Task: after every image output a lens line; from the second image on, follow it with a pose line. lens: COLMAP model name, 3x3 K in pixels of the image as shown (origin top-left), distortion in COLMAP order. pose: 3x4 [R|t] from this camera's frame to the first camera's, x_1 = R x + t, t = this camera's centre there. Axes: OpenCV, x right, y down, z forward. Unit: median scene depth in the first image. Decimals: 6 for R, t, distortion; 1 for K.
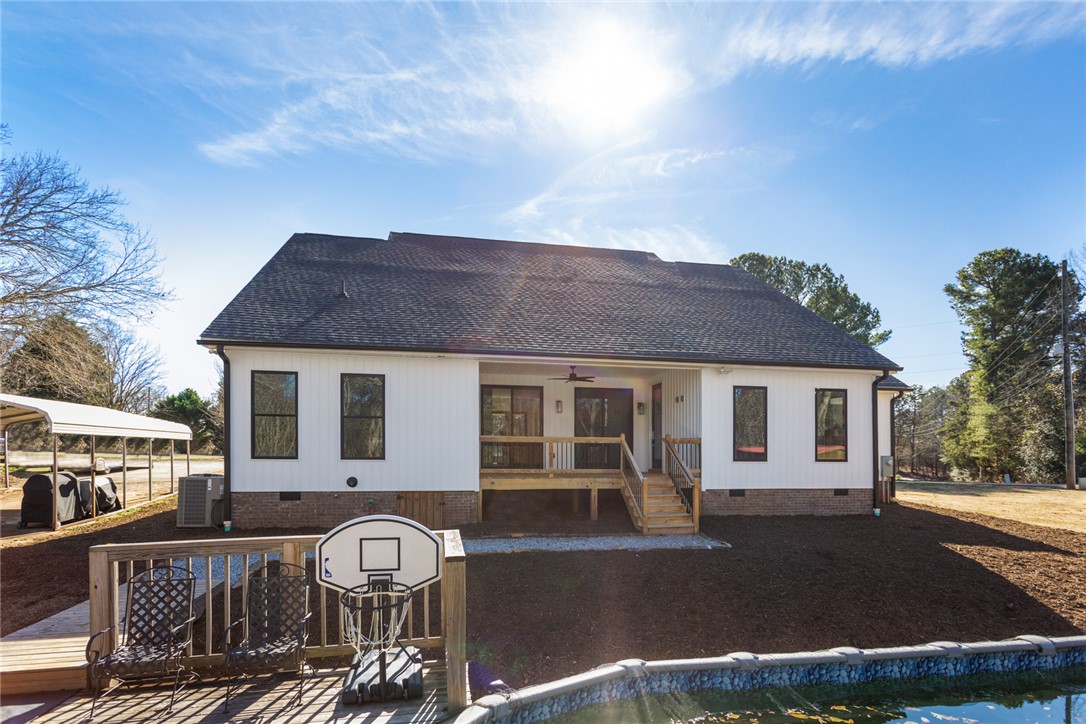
lens RADIAL K [[532.3, 0, 539.1], [0, 532.3, 380.3], [0, 0, 1]] dist [0.003346, 0.001335]
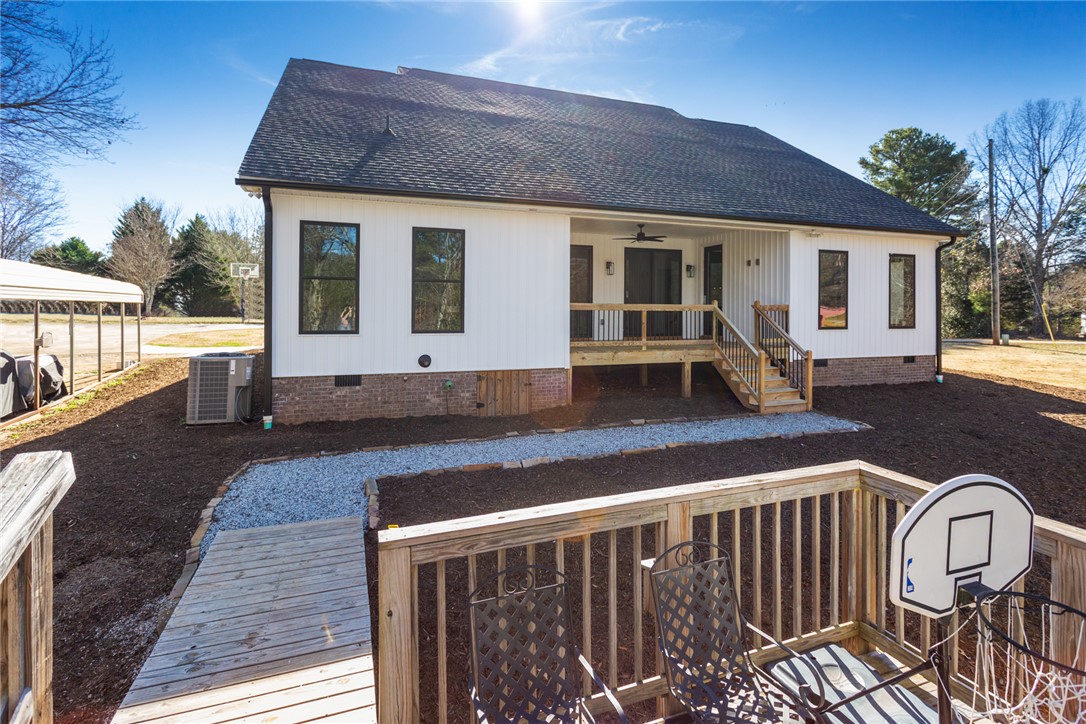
lens RADIAL K [[526.7, 0, 542.7], [0, 526.7, 238.7], [0, 0, 1]] dist [0.001250, -0.000145]
pose [[0.986004, 0.020381, 0.165472, -0.276513], [-0.020990, 0.999778, 0.001928, -0.000816], [-0.165396, -0.005374, 0.986213, 0.158749]]
